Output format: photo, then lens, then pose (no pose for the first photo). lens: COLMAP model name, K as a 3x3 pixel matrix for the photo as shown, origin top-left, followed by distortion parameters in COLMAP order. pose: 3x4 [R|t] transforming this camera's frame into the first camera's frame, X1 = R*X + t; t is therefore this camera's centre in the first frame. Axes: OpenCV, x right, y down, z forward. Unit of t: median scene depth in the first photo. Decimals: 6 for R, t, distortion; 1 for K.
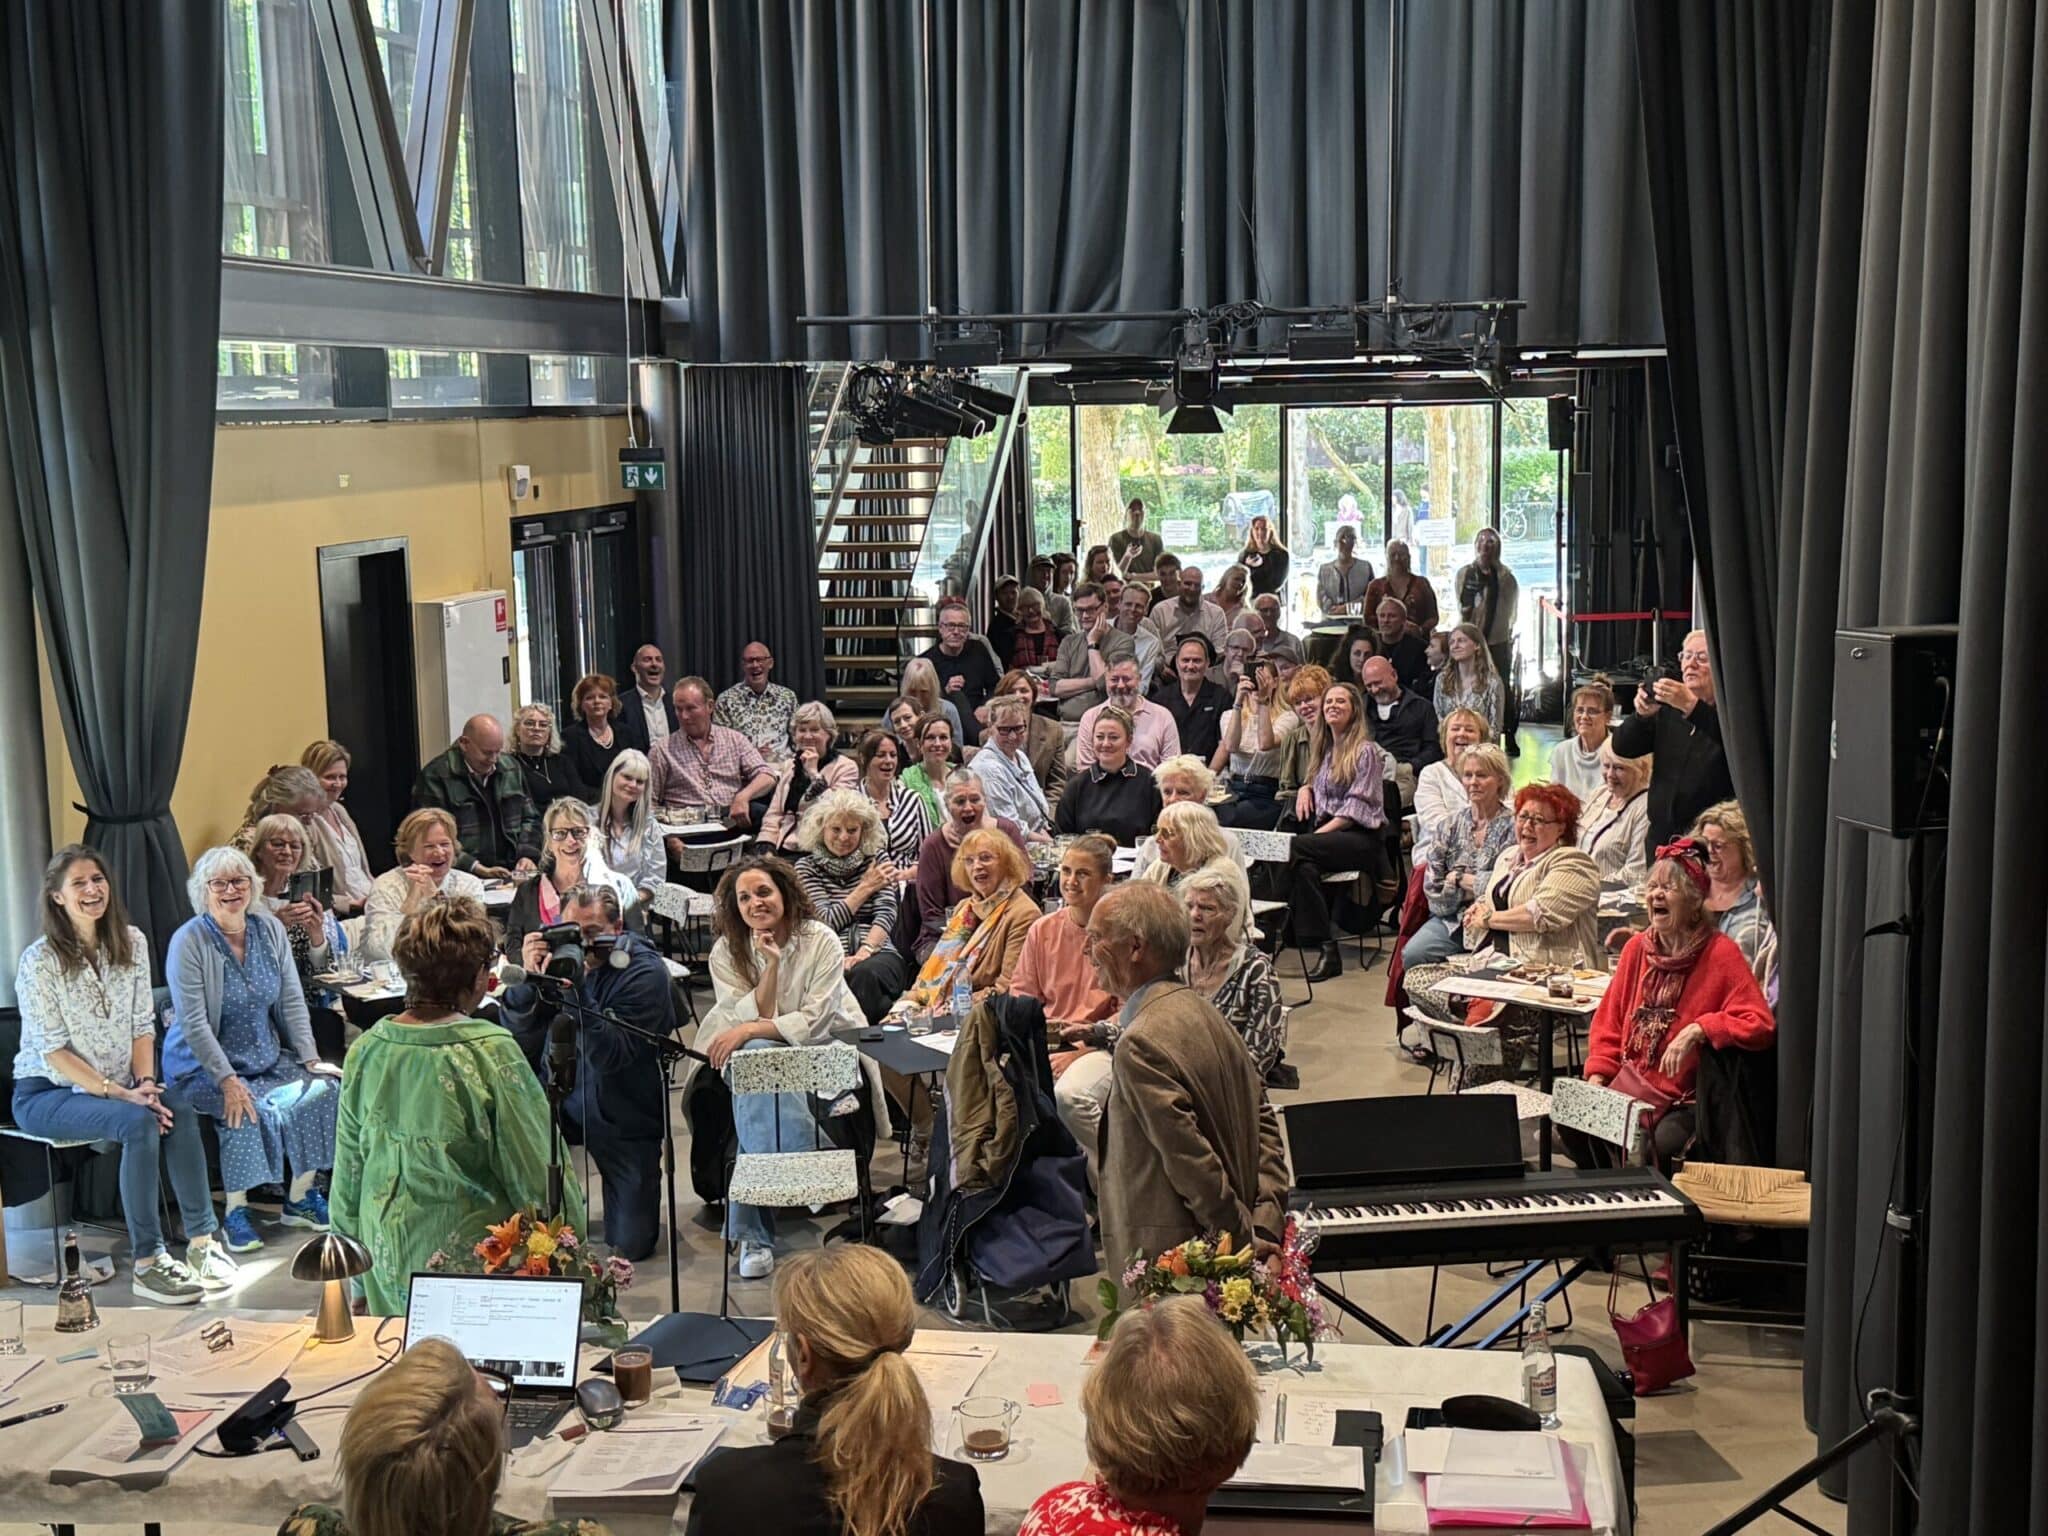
lens RADIAL K [[2653.1, 0, 1018.5], [0, 2653.1, 760.7], [0, 0, 1]] dist [0.091007, 0.000000]
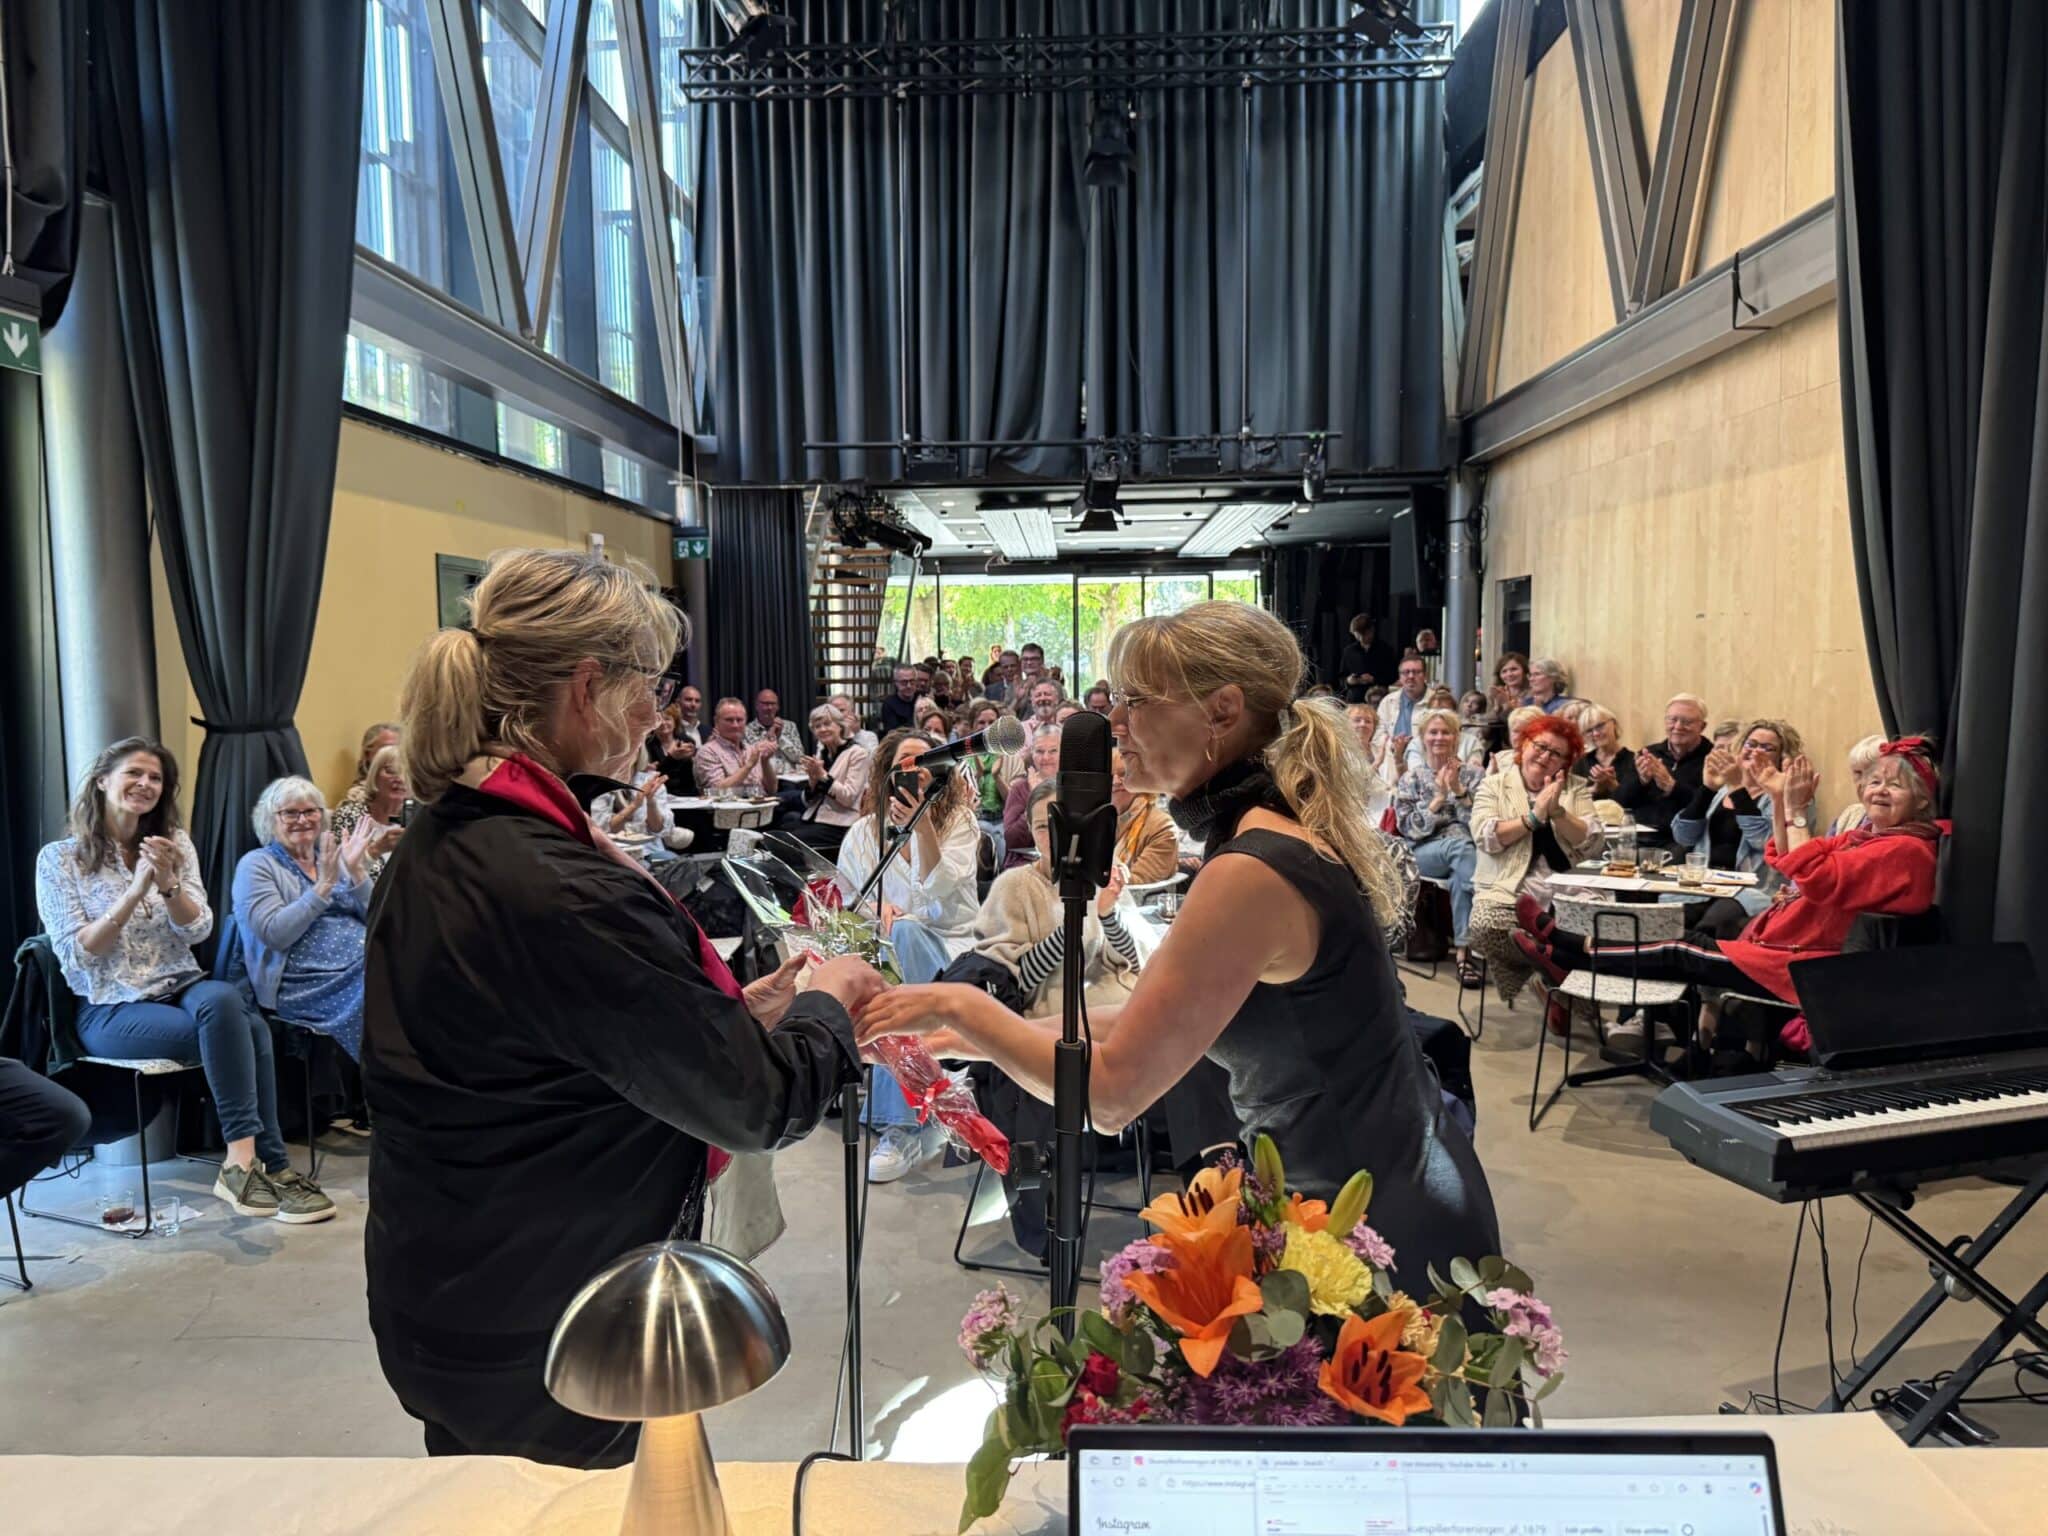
lens RADIAL K [[1444.7, 0, 1007.9], [0, 1444.7, 779.5], [0, 0, 1]] dist [0.029498, -0.040070]
pose [[0.990285, -0.010720, 0.138637, -0.086586], [0.018230, 0.998427, -0.053017, 0.044044], [-0.137851, 0.055029, 0.988923, 0.287080]]
